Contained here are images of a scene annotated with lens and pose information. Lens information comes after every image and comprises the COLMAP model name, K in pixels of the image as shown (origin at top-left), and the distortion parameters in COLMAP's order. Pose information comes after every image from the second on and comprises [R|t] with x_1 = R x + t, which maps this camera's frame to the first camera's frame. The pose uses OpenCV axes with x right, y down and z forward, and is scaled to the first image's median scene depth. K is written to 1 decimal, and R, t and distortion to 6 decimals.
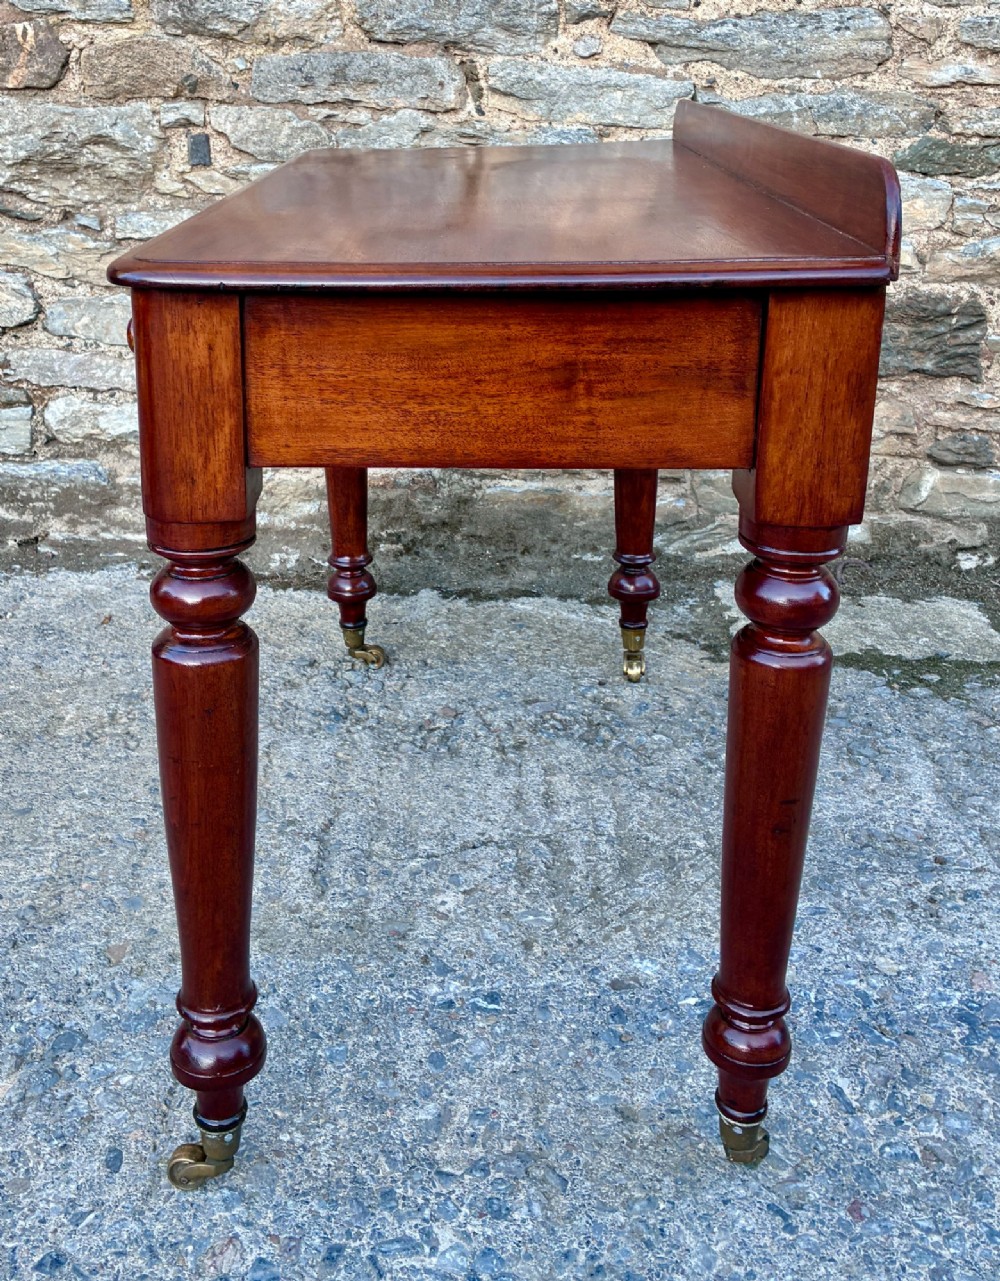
lens RADIAL K [[1386.3, 0, 433.9], [0, 1386.3, 437.2], [0, 0, 1]] dist [0.021152, 0.000000]
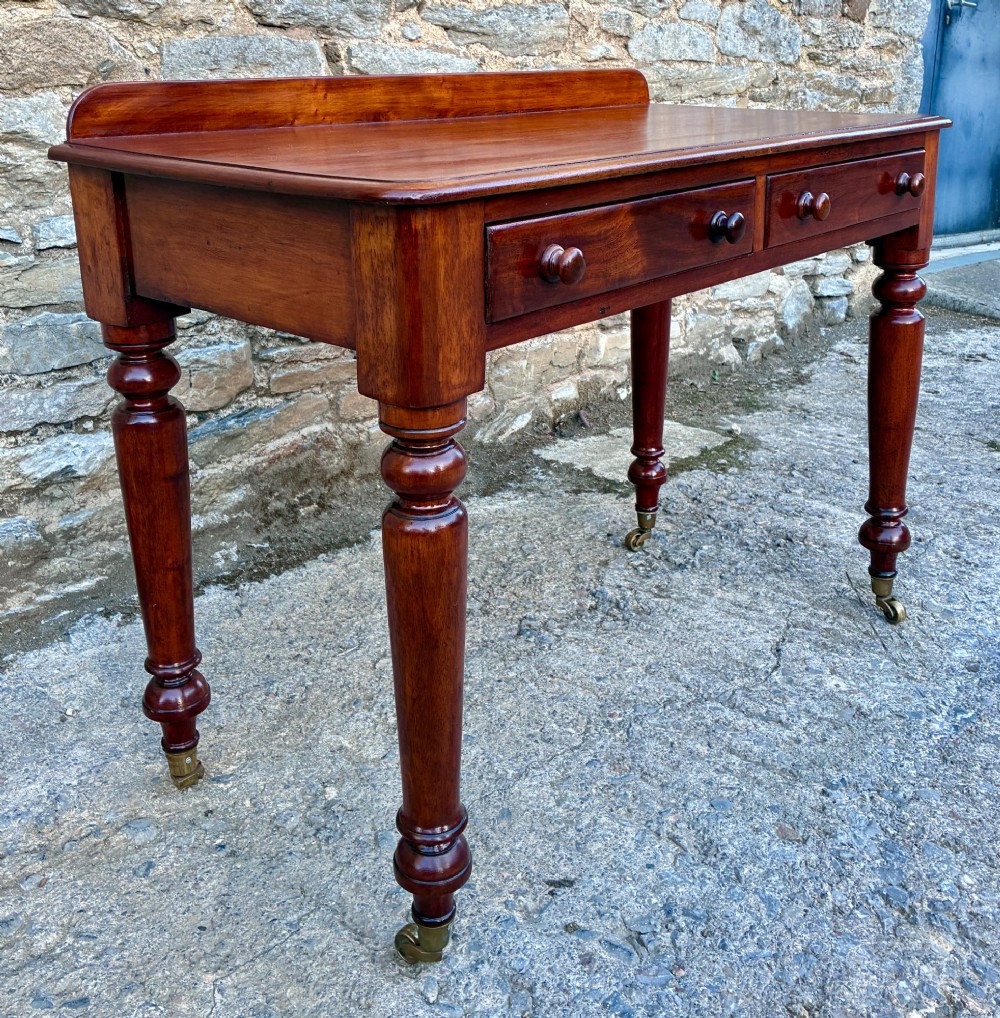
lens RADIAL K [[1176.3, 0, 500.7], [0, 1176.3, 332.8], [0, 0, 1]] dist [0.022407, 0.000000]
pose [[0.630005, -0.189323, 0.753160, -0.757577], [0.223565, 0.972987, 0.057573, -0.087835], [-0.743715, 0.132109, 0.655313, 0.387958]]
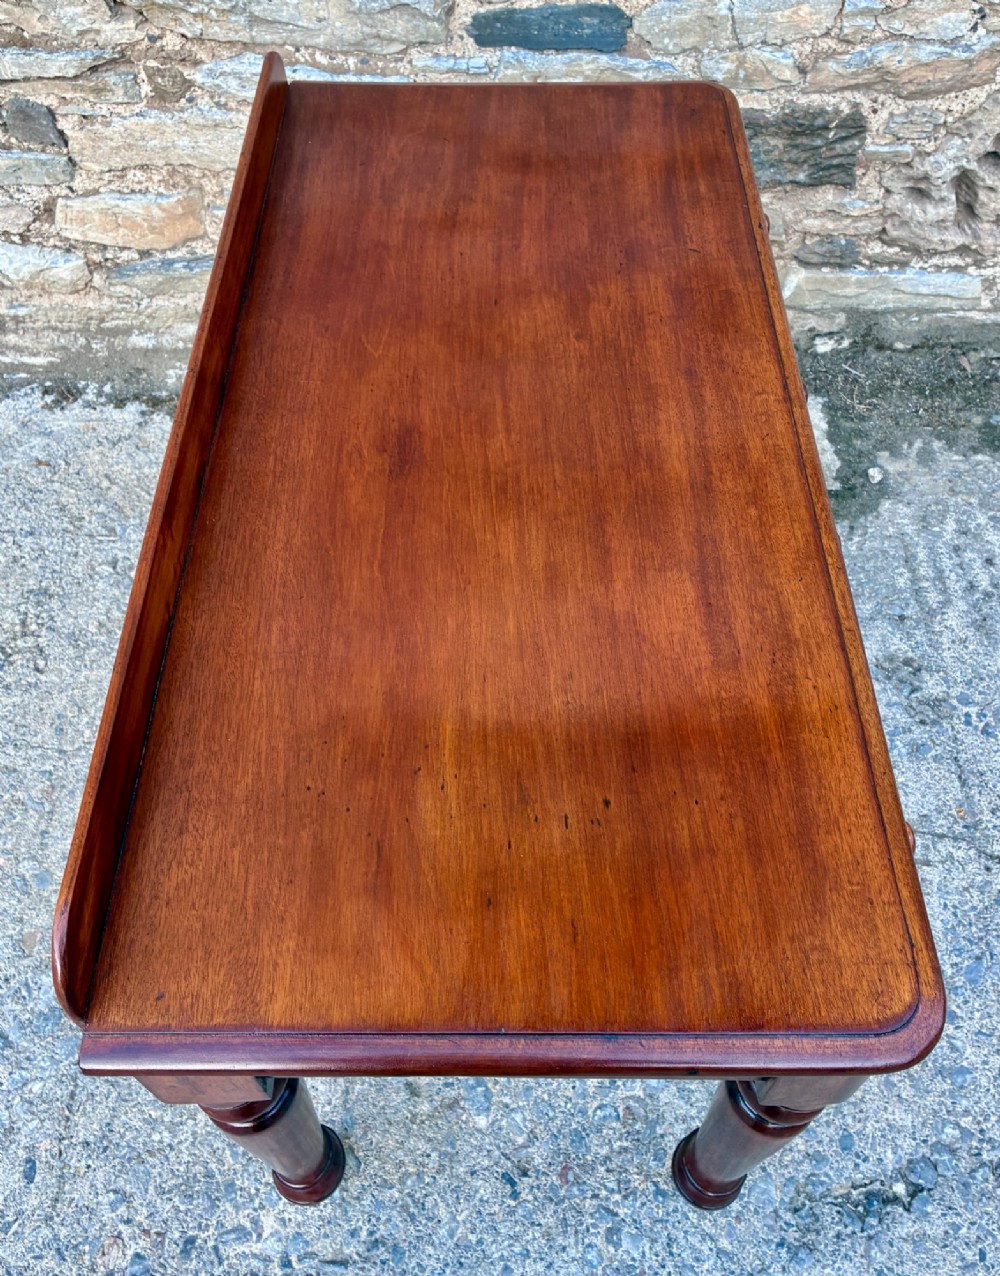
lens RADIAL K [[1147.2, 0, 513.4], [0, 1147.2, 582.6], [0, 0, 1]] dist [0.032801, -0.033914]
pose [[0.998362, -0.056260, 0.010436, 0.165277], [0.039714, 0.812607, 0.581458, -0.368507], [-0.041194, -0.580091, 0.813510, 0.244969]]
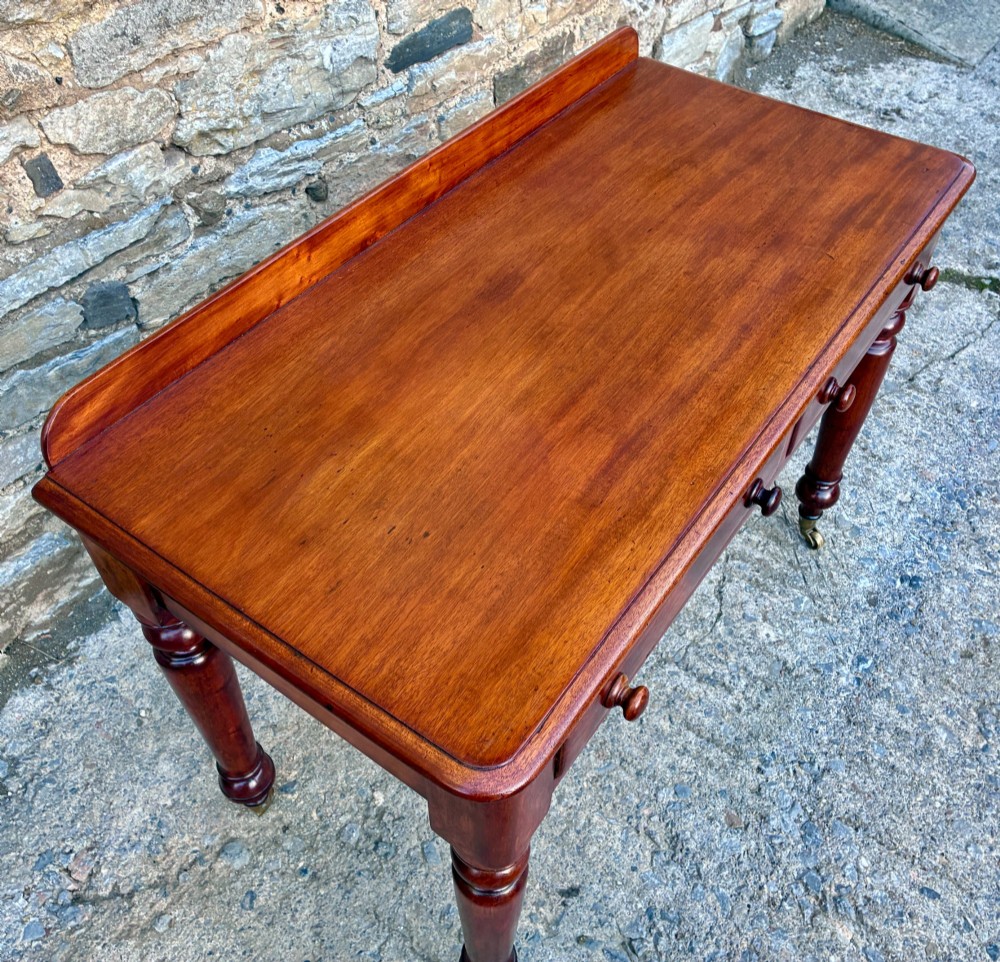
lens RADIAL K [[979.6, 0, 501.6], [0, 979.6, 476.1], [0, 0, 1]] dist [0.022847, 0.000000]
pose [[0.552762, -0.607838, 0.570077, -0.553902], [0.221824, 0.766729, 0.602429, -0.437512], [-0.803274, -0.206543, 0.558651, 0.531726]]
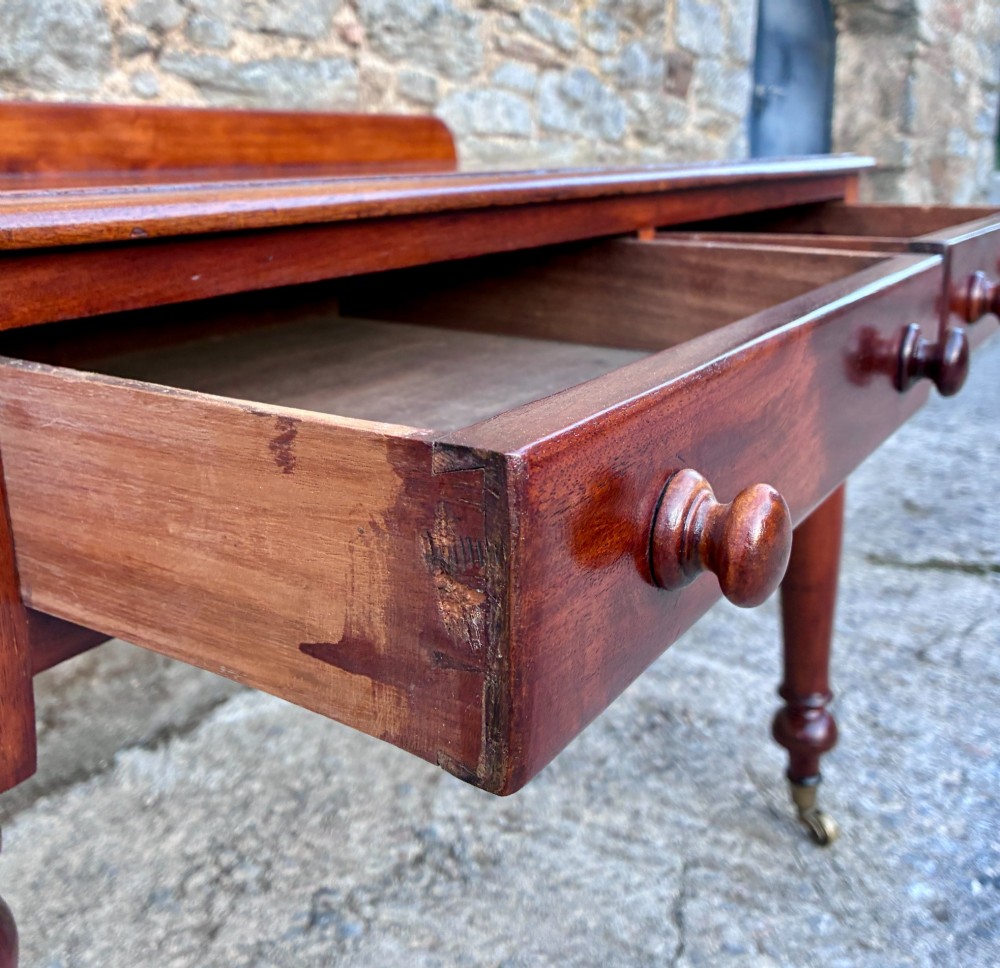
lens RADIAL K [[1106.3, 0, 485.3], [0, 1106.3, 393.2], [0, 0, 1]] dist [0.018893, 0.000000]
pose [[0.516298, -0.193460, 0.834272, -0.487395], [0.267426, 0.961858, 0.057547, -0.086527], [-0.813584, 0.193395, 0.548342, 0.556927]]
